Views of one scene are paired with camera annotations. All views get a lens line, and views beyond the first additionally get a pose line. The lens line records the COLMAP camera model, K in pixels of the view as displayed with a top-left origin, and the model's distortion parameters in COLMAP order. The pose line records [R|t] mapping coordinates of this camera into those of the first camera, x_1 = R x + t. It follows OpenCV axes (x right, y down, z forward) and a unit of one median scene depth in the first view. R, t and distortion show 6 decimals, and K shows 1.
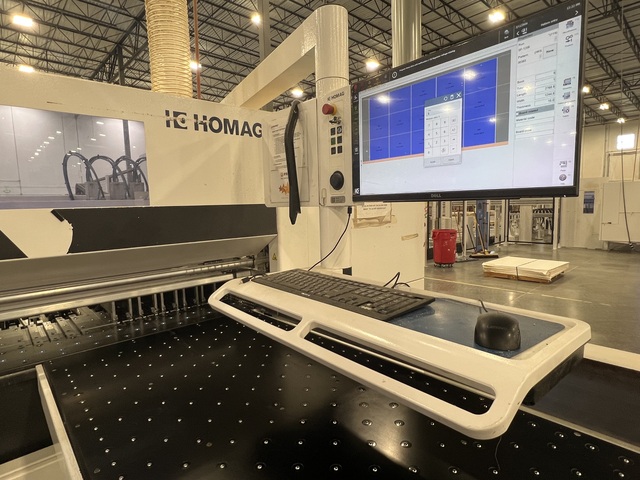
lens RADIAL K [[365.0, 0, 319.9], [0, 365.0, 246.9], [0, 0, 1]] dist [-0.002687, -0.002543]
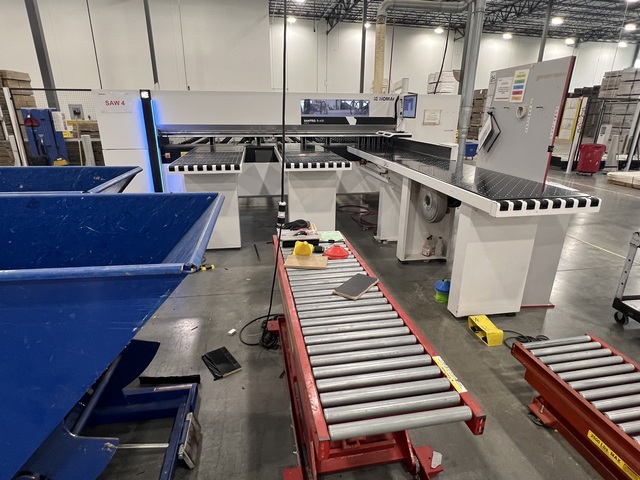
lens RADIAL K [[366.9, 0, 320.0], [0, 366.9, 240.0], [0, 0, 1]] dist [-0.001008, -0.001606]
pose [[0.840495, 0.210478, -0.499267, 0.420531], [-0.096104, 0.964765, 0.244934, 0.080925], [0.533228, -0.157884, 0.831108, -0.872358]]
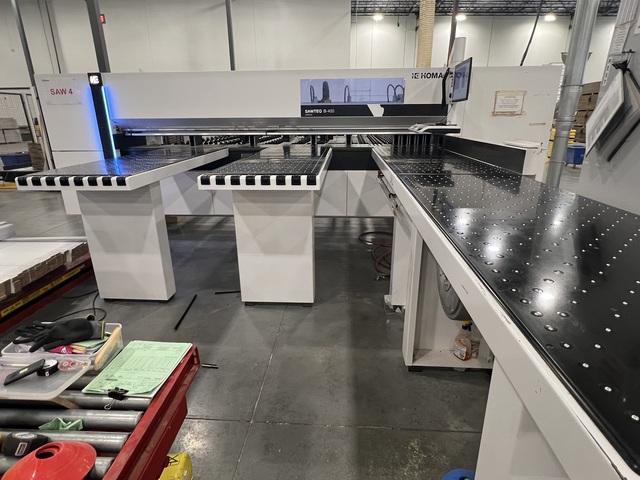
lens RADIAL K [[366.9, 0, 320.0], [0, 366.9, 240.0], [0, 0, 1]] dist [-0.001008, -0.001606]
pose [[0.693195, 0.251176, -0.675568, 0.356621], [-0.098638, 0.961553, 0.256294, 0.068155], [0.713969, -0.111025, 0.691319, -0.454659]]
